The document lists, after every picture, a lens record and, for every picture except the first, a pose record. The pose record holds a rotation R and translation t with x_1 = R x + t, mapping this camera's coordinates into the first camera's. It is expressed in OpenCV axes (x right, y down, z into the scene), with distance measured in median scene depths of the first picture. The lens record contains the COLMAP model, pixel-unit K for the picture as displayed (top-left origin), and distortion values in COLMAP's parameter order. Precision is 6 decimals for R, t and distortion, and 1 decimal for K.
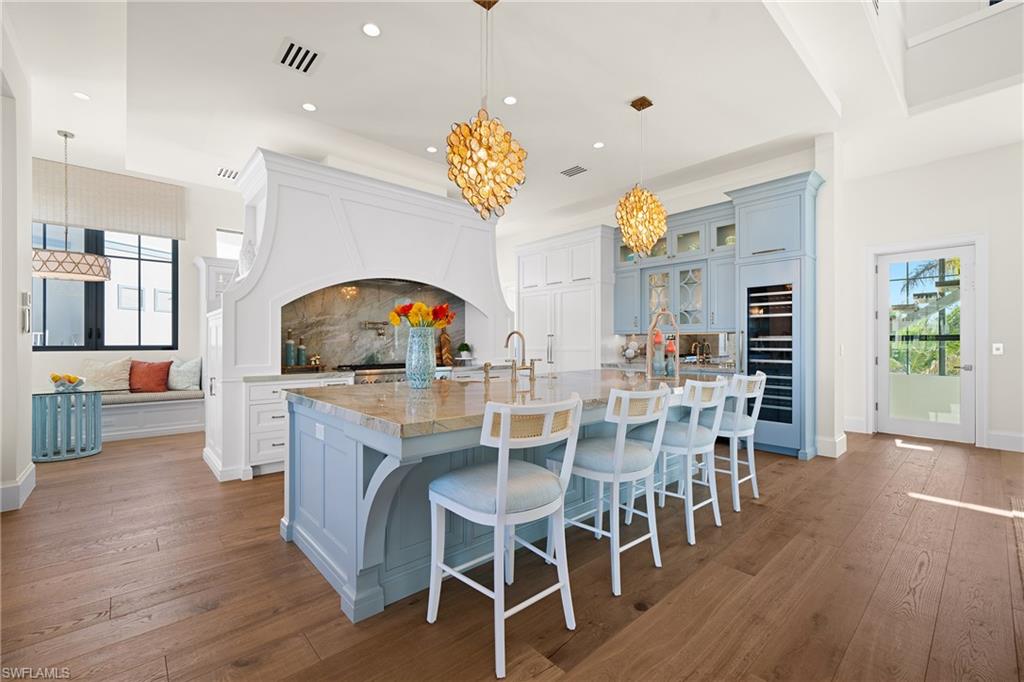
lens RADIAL K [[430.7, 0, 512.0], [0, 430.7, 341.0], [0, 0, 1]] dist [-0.002477, -0.000338]
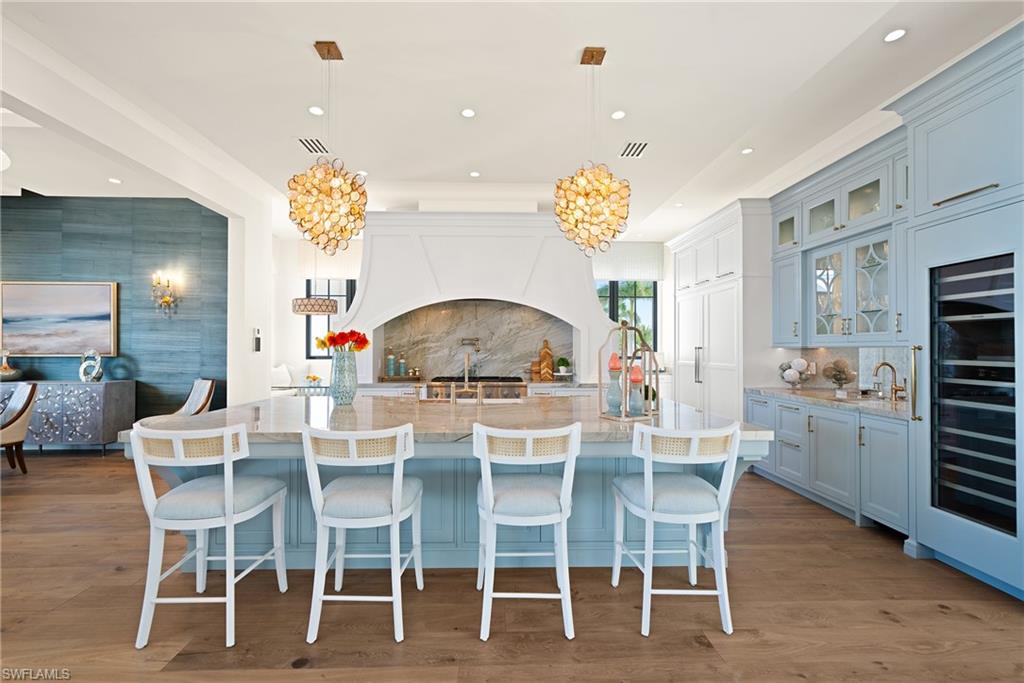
lens RADIAL K [[430.7, 0, 512.0], [0, 430.7, 341.5], [0, 0, 1]] dist [-0.002477, -0.000338]
pose [[0.758946, -0.008722, -0.651095, 0.481599], [0.002873, 0.999945, -0.010046, -0.024582], [0.651147, 0.005754, 0.758930, 0.227257]]
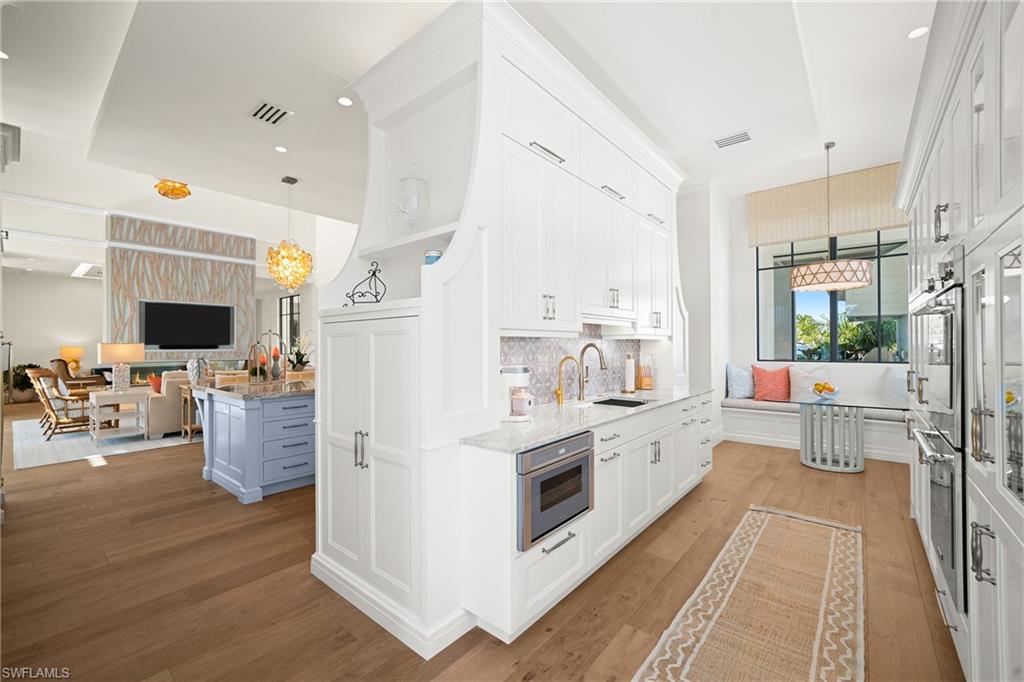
lens RADIAL K [[400.9, 0, 512.0], [0, 400.9, 341.0], [0, 0, 1]] dist [-0.000655, -0.000068]
pose [[-0.992455, 0.000272, -0.122611, -0.163577], [0.002200, 0.999876, -0.015590, -0.013853], [0.122592, -0.015742, -0.992332, 1.644407]]
